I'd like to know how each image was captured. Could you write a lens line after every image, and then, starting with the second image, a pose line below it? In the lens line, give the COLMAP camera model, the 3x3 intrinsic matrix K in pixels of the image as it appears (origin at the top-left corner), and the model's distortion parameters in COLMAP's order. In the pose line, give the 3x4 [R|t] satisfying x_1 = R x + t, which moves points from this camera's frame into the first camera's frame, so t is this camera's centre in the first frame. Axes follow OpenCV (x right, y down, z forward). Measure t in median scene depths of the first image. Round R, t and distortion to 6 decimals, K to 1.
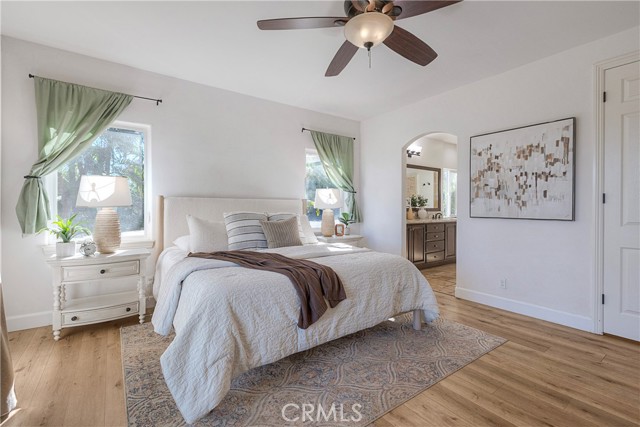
lens RADIAL K [[289.5, 0, 323.0], [0, 289.5, 209.8], [0, 0, 1]] dist [0.002663, 0.000029]
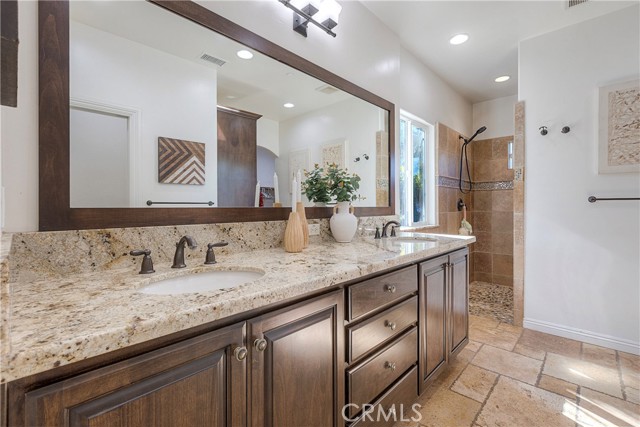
lens RADIAL K [[289.5, 0, 323.0], [0, 289.5, 209.8], [0, 0, 1]] dist [0.002663, 0.000029]
pose [[0.982302, -0.002345, 0.187291, 0.305510], [0.002328, 0.999997, 0.000306, -0.003352], [-0.187292, 0.000135, 0.982304, 0.811398]]
